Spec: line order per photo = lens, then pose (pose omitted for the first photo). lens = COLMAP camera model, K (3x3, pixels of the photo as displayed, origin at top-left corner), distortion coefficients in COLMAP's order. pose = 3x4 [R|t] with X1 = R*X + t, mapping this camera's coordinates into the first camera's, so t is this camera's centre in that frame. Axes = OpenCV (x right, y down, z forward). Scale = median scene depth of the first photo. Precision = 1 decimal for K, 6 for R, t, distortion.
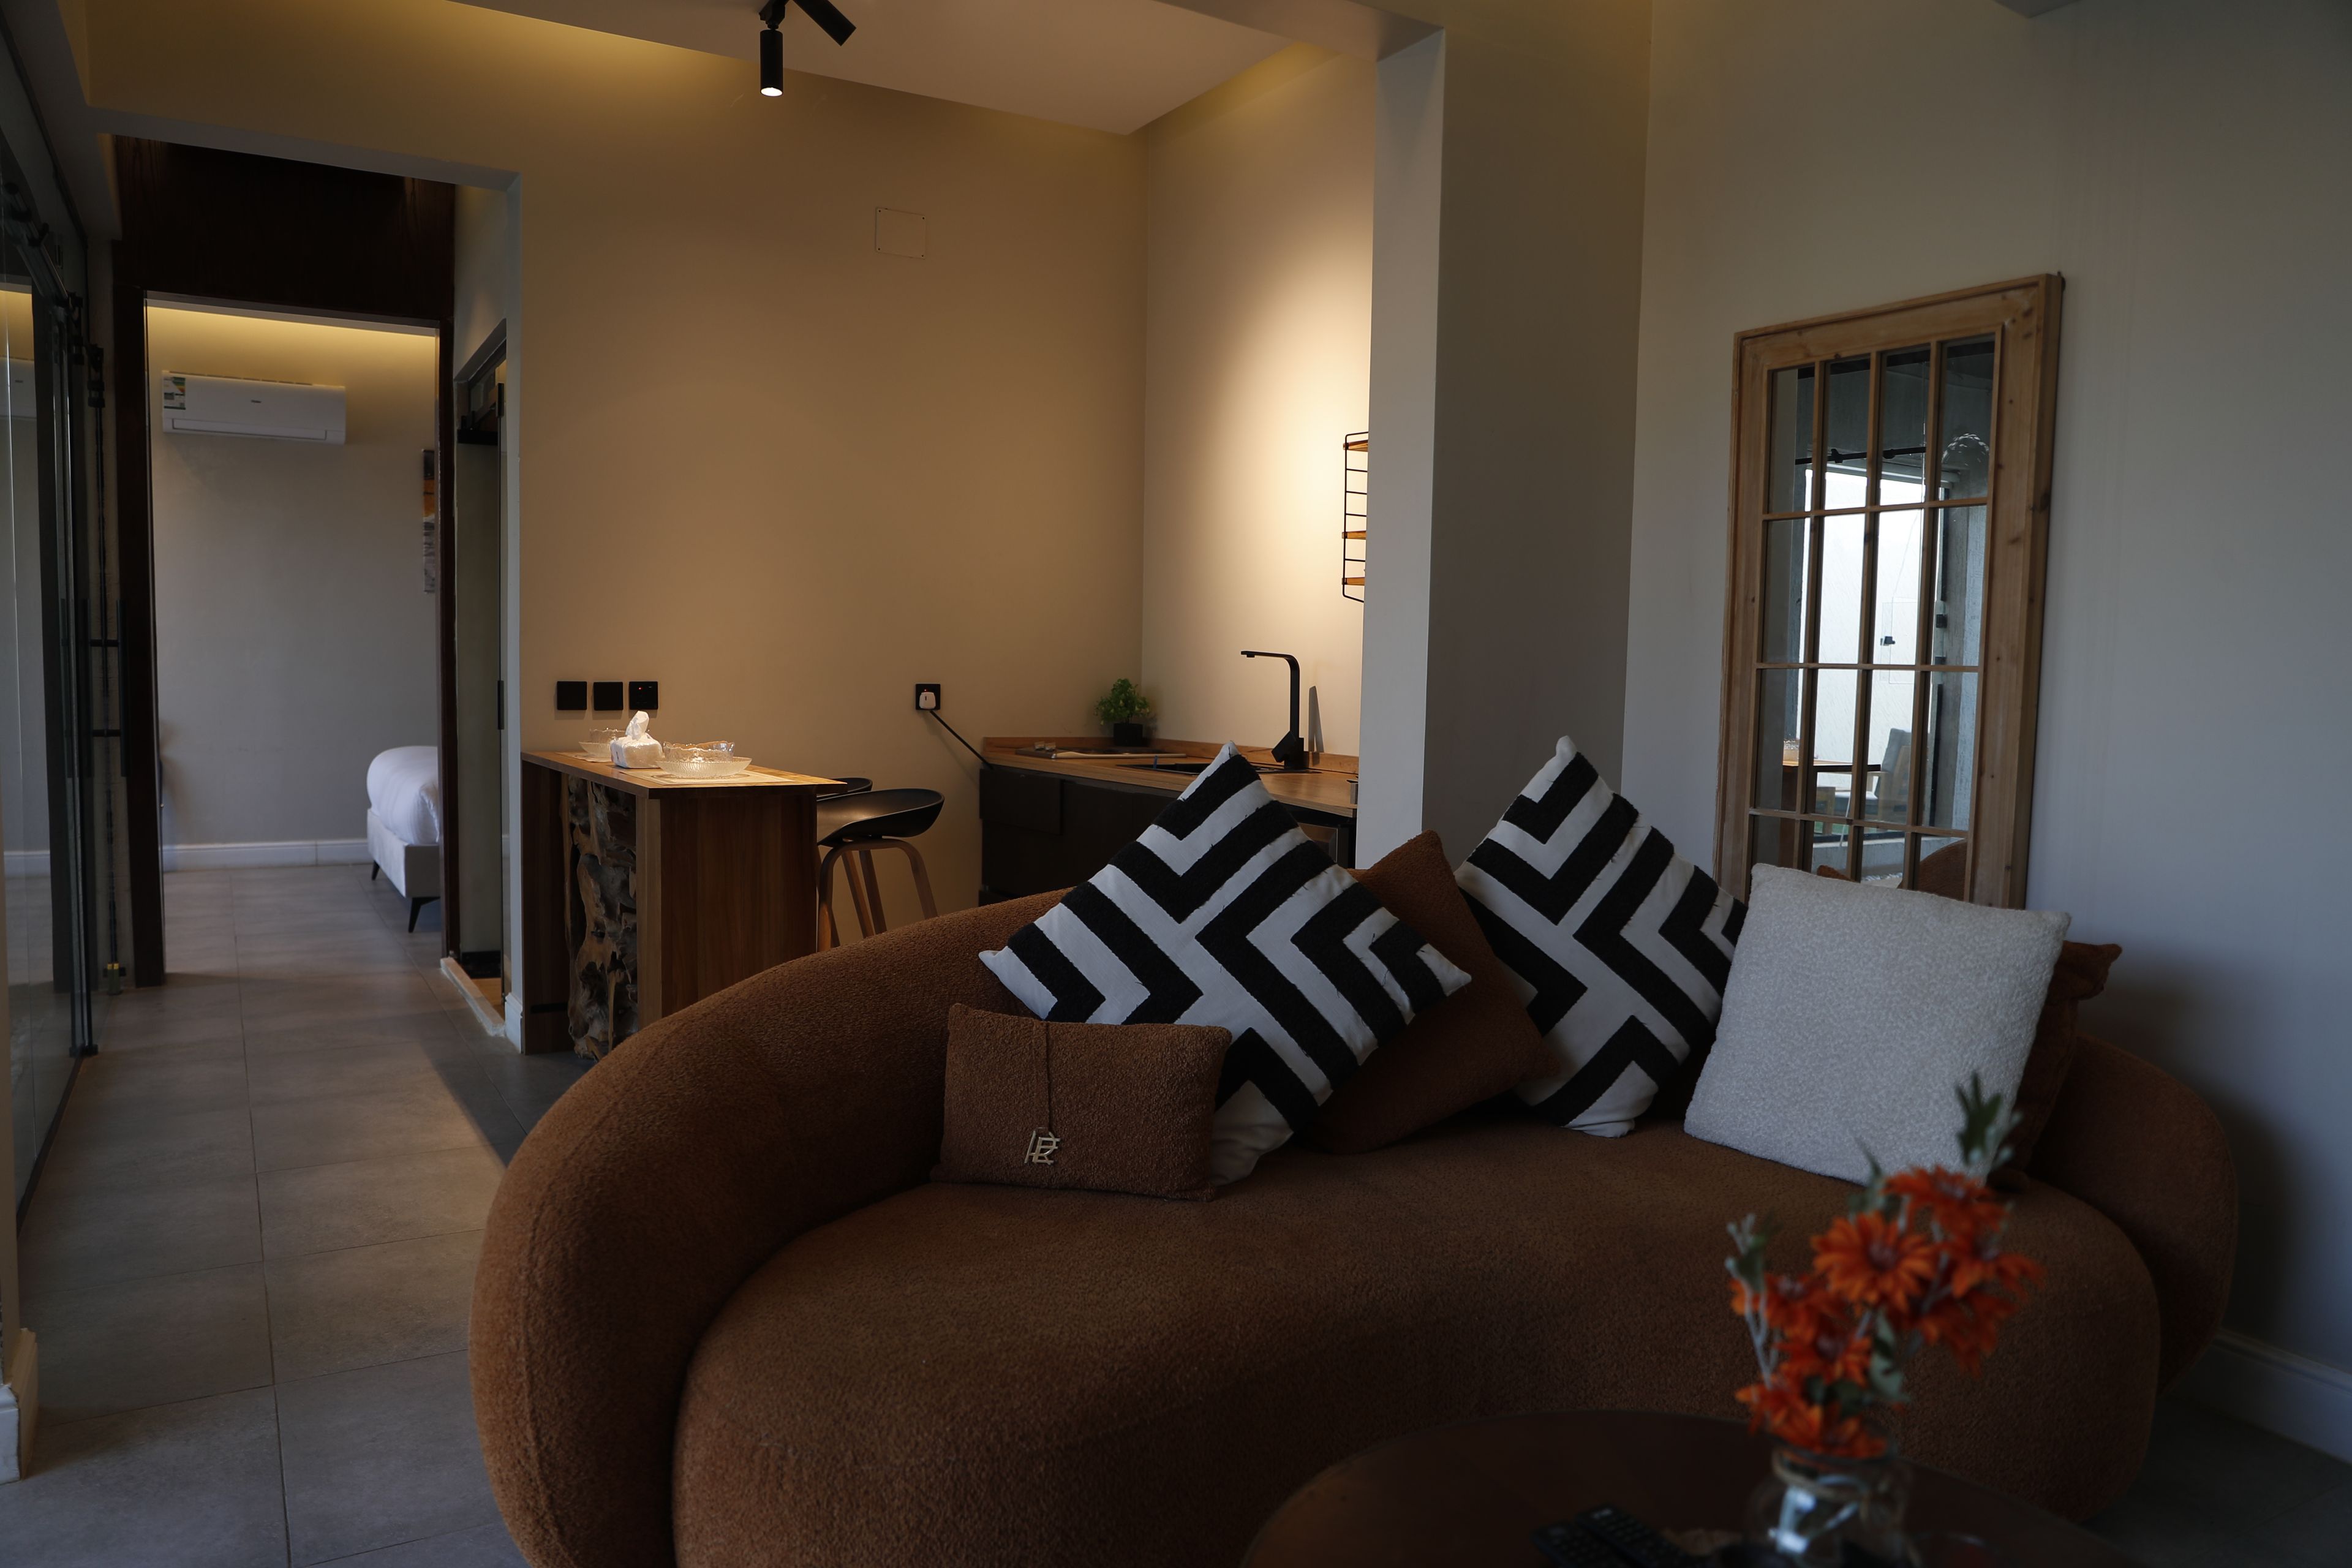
lens RADIAL K [[1603.5, 0, 1176.0], [0, 1603.5, 784.0], [0, 0, 1]] dist [-0.068838, 0.000018]
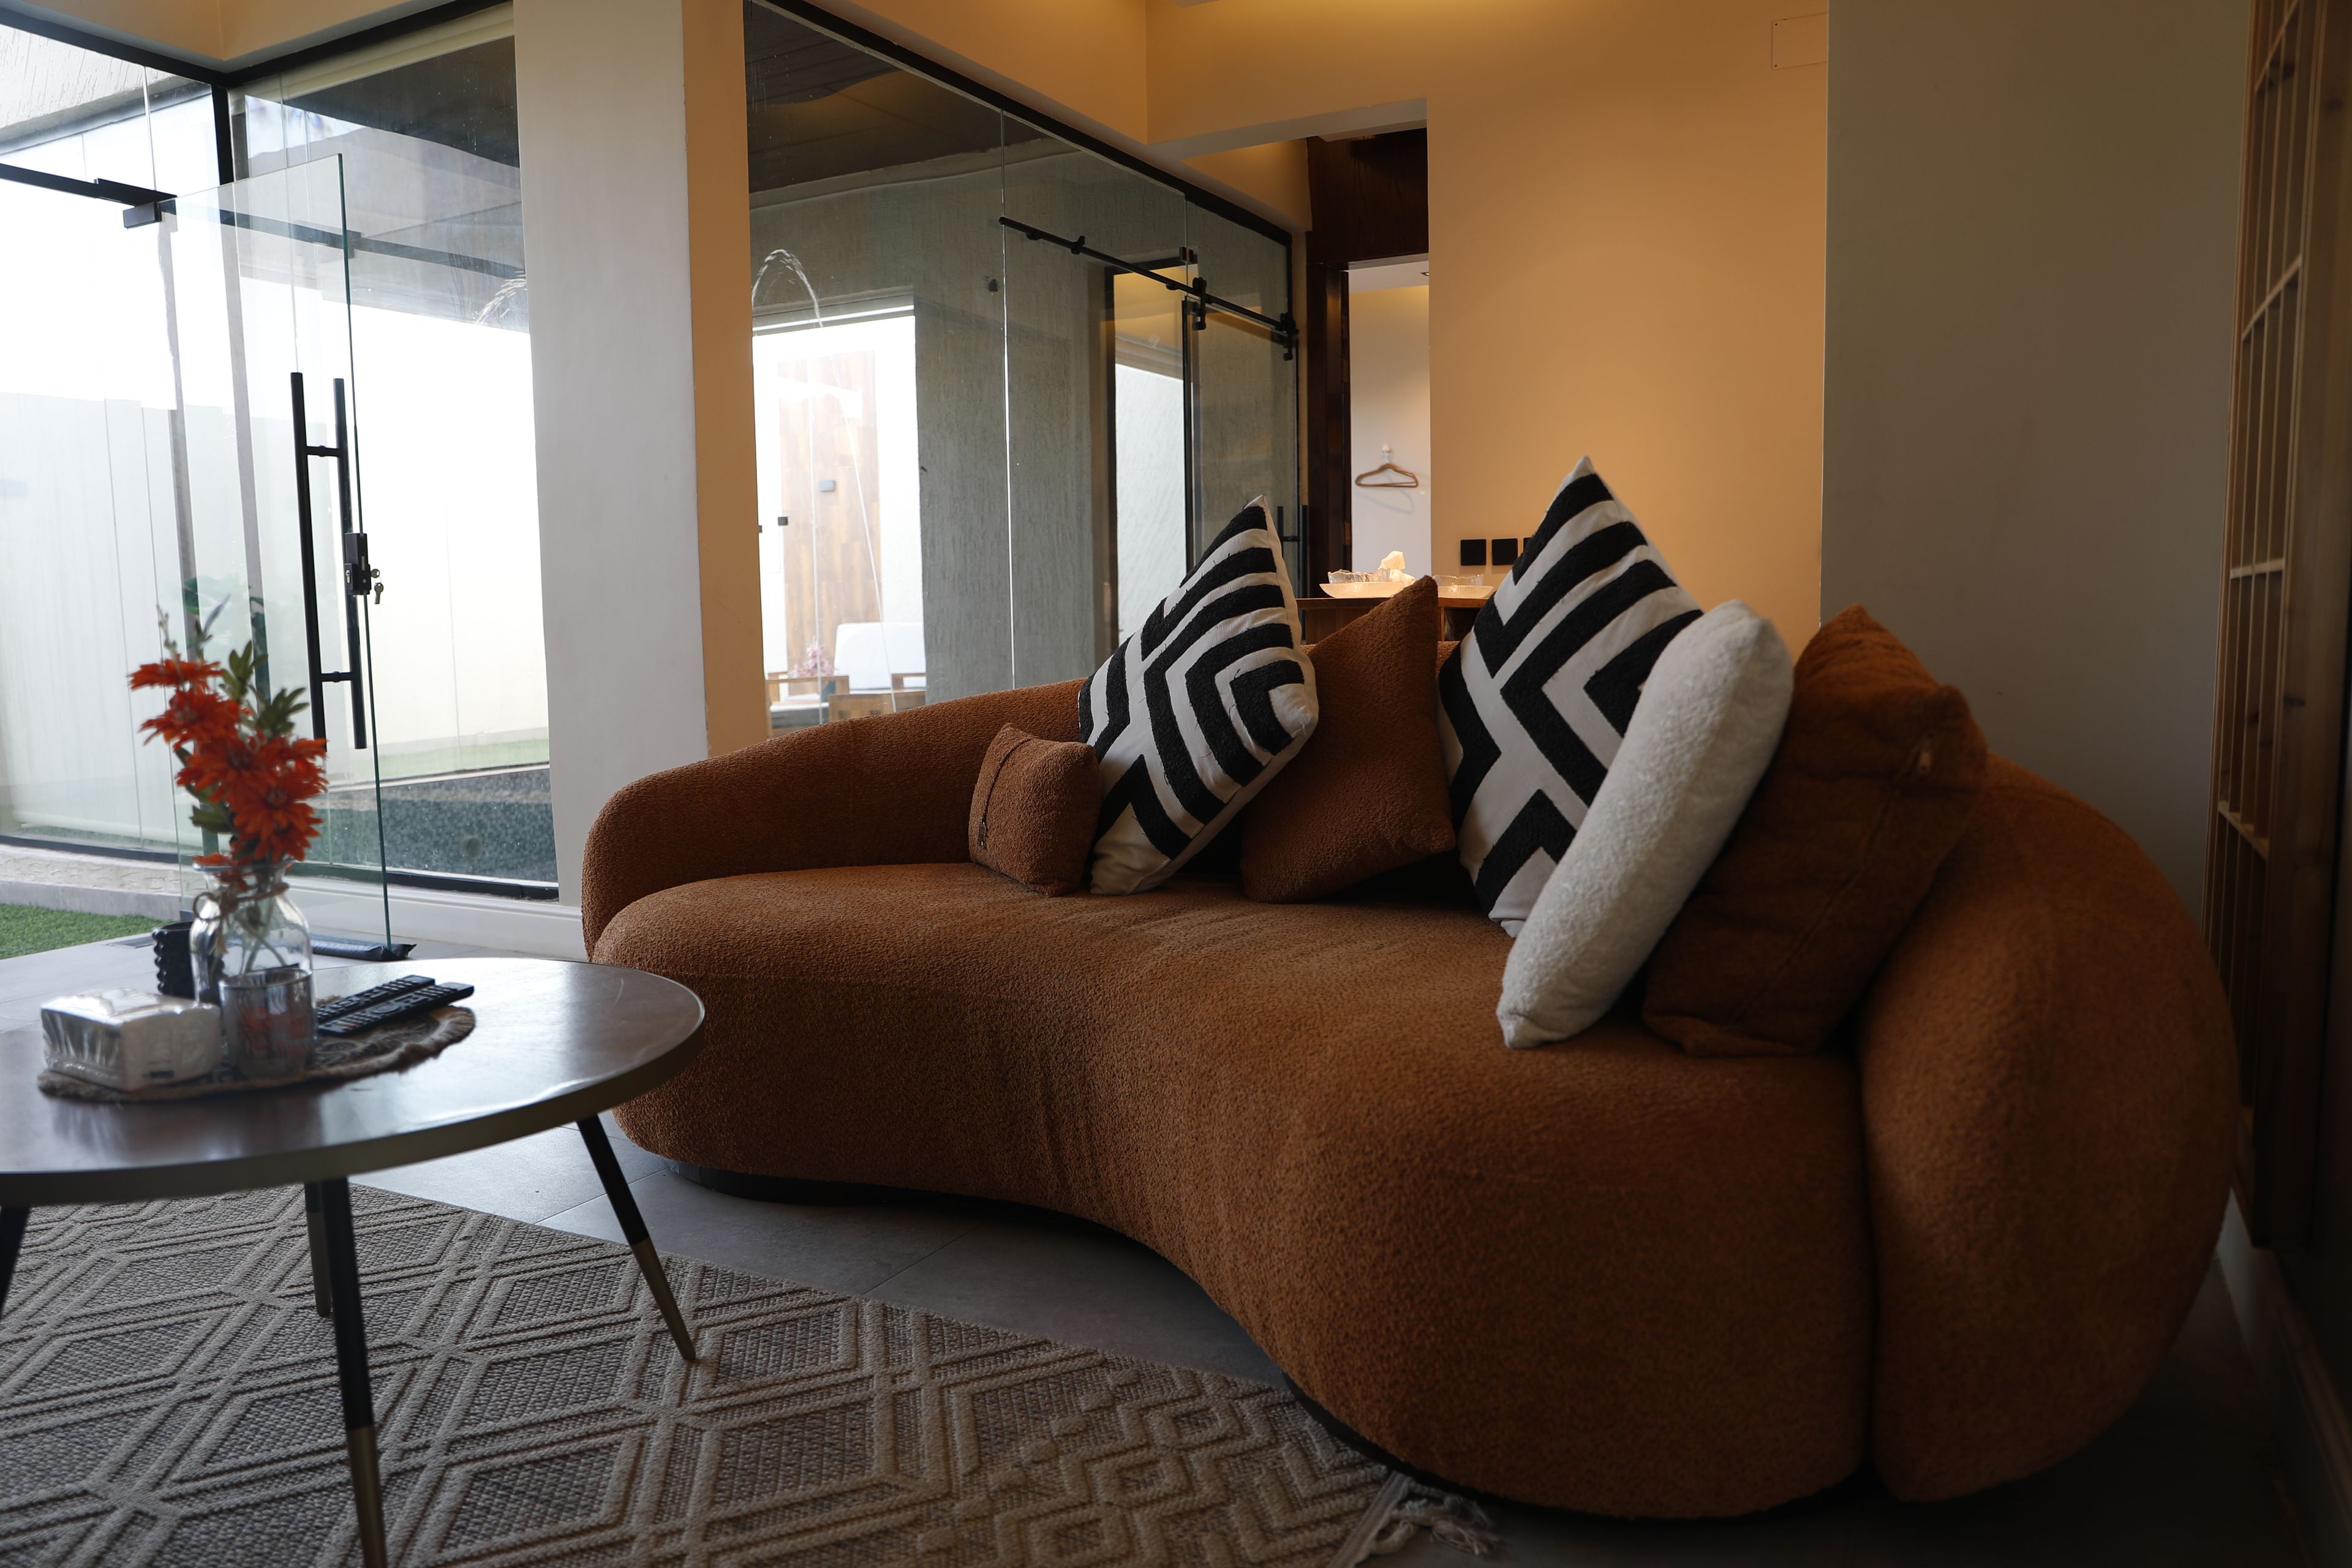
lens RADIAL K [[1603.5, 0, 1176.0], [0, 1603.5, 784.0], [0, 0, 1]] dist [-0.068838, 0.000018]
pose [[0.528587, 0.054436, -0.847132, 0.875033], [-0.025738, 0.998511, 0.048104, 0.108412], [0.848489, -0.003624, 0.529201, 0.412494]]
